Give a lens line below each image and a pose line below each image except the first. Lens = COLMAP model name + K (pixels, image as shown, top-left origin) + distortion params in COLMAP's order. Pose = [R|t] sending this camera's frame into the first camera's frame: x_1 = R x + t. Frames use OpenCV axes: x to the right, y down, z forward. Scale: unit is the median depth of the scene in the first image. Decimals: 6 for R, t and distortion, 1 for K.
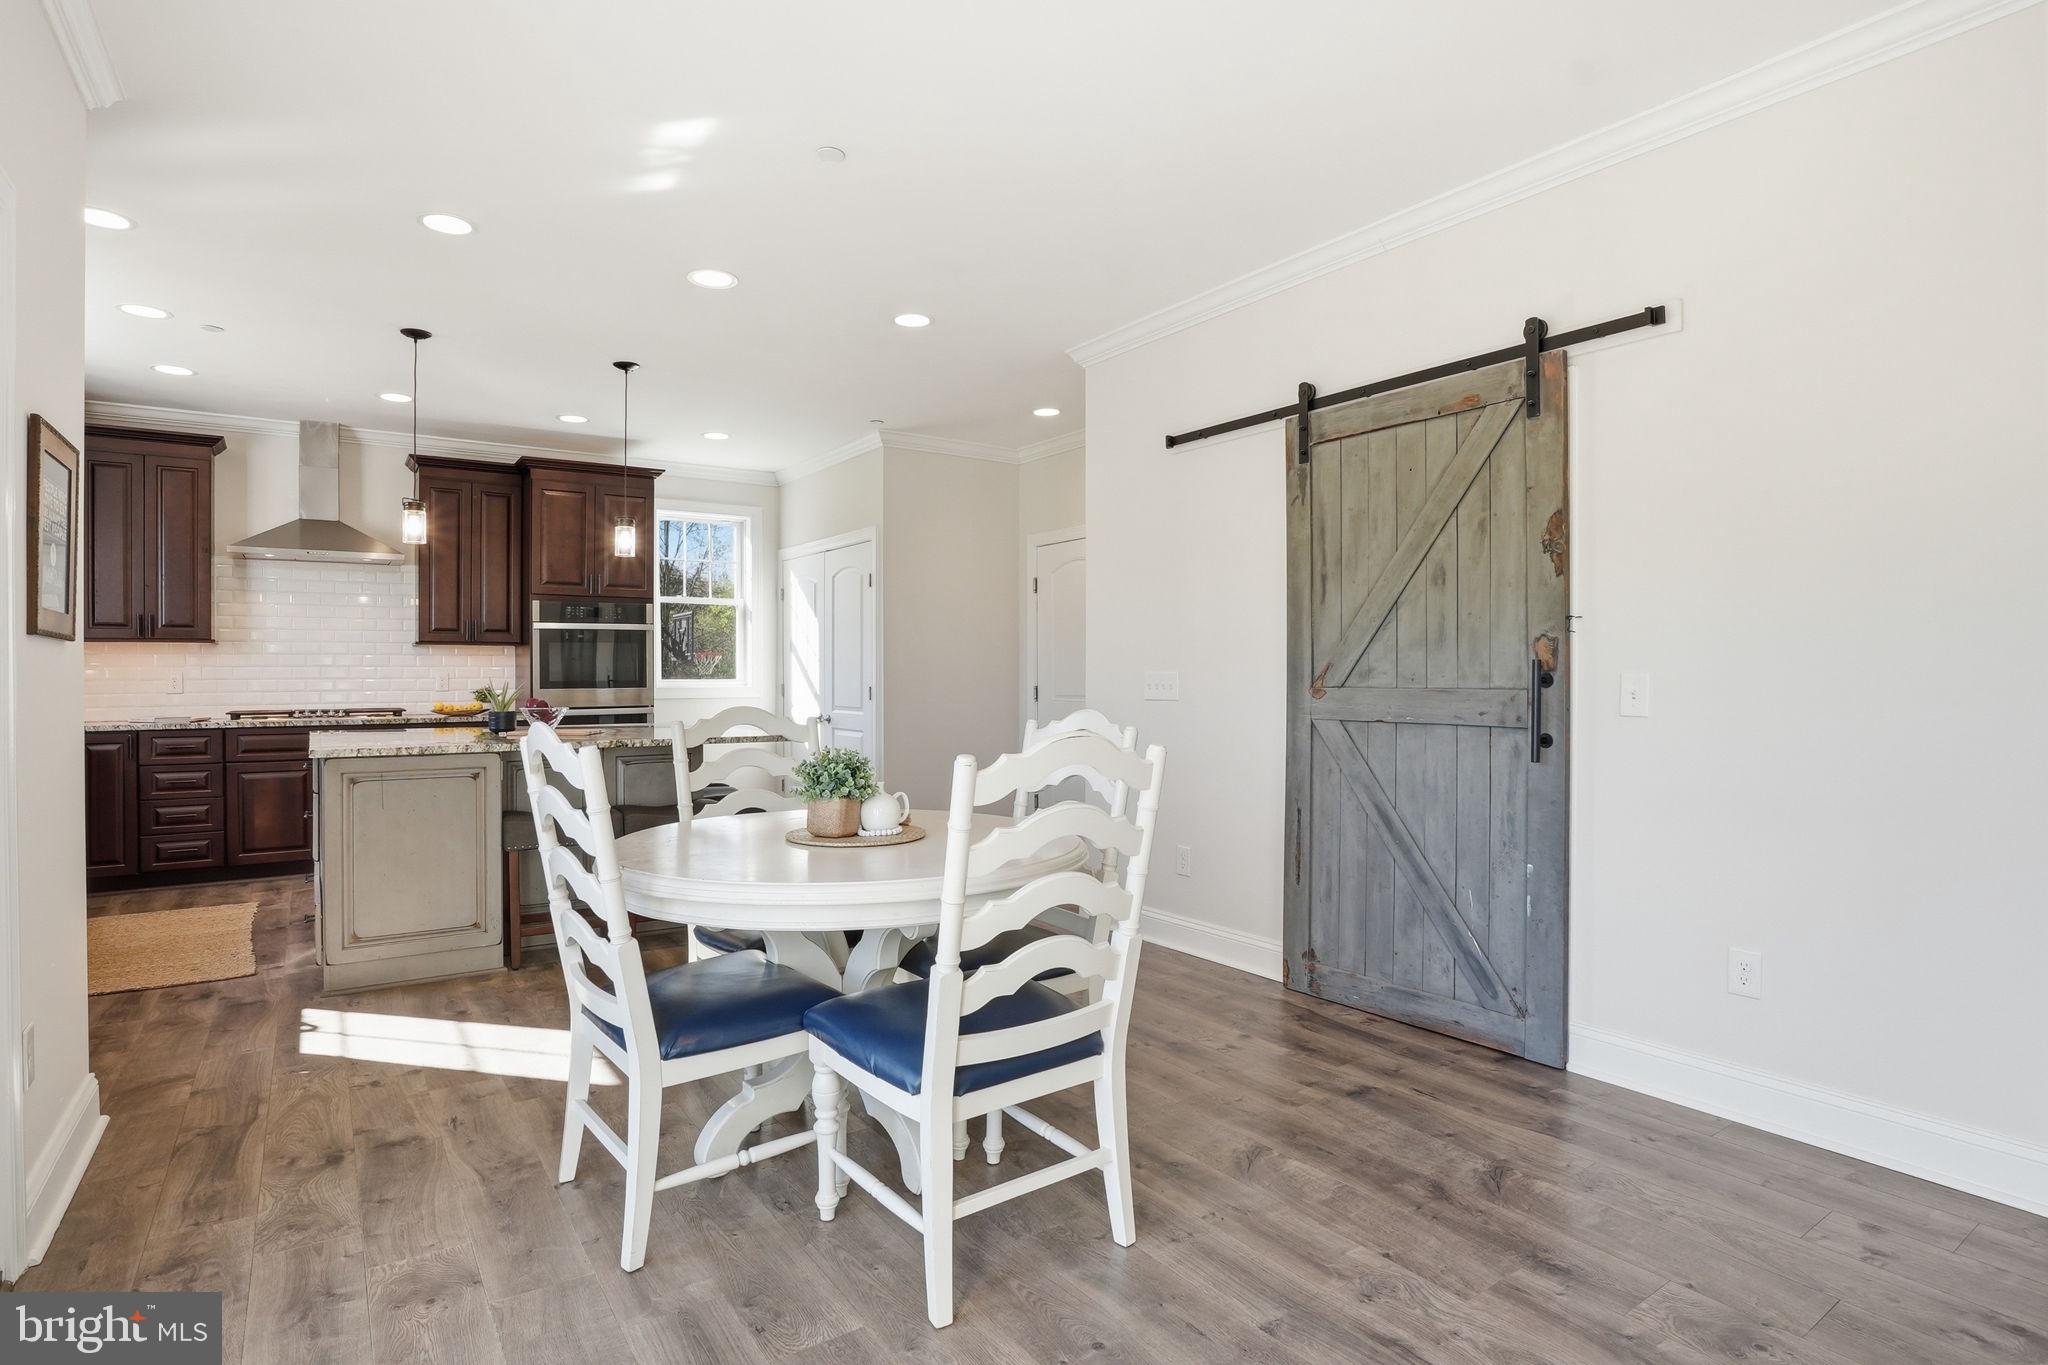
lens RADIAL K [[1044.3, 0, 1080.2], [0, 1044.3, 672.4], [0, 0, 1]] dist [-0.035603, 0.000145]
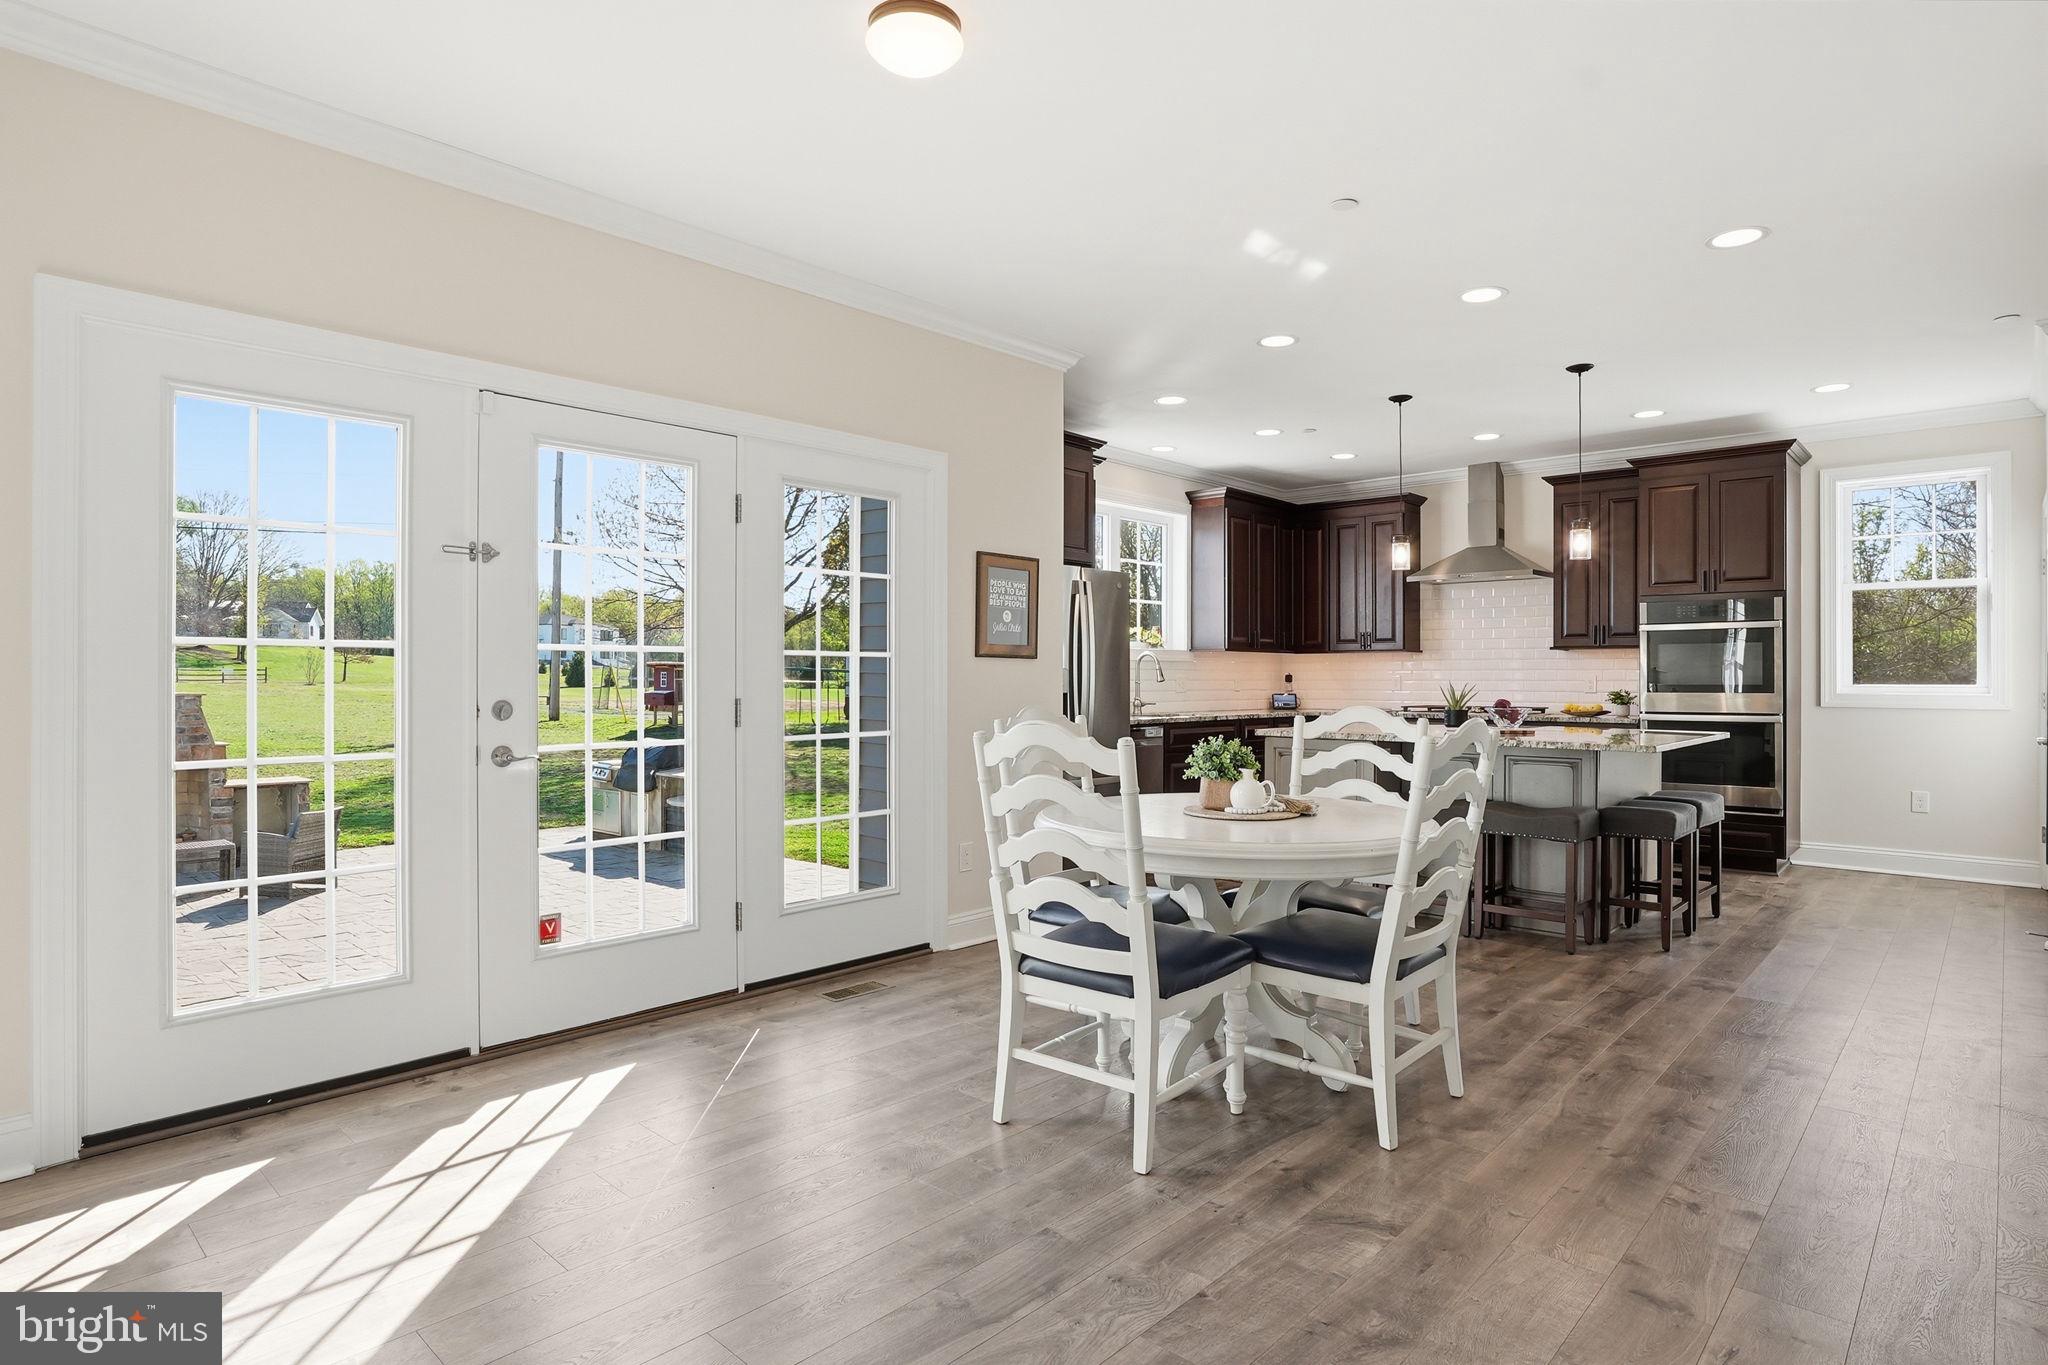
lens RADIAL K [[1140.5, 0, 1020.9], [0, 1140.5, 672.4], [0, 0, 1]] dist [-0.001851, -0.000126]
pose [[0.188733, -0.001029, -0.982028, 0.472282], [-0.001030, 0.999999, -0.001246, -0.000887], [0.982028, 0.001247, 0.188732, 0.233531]]
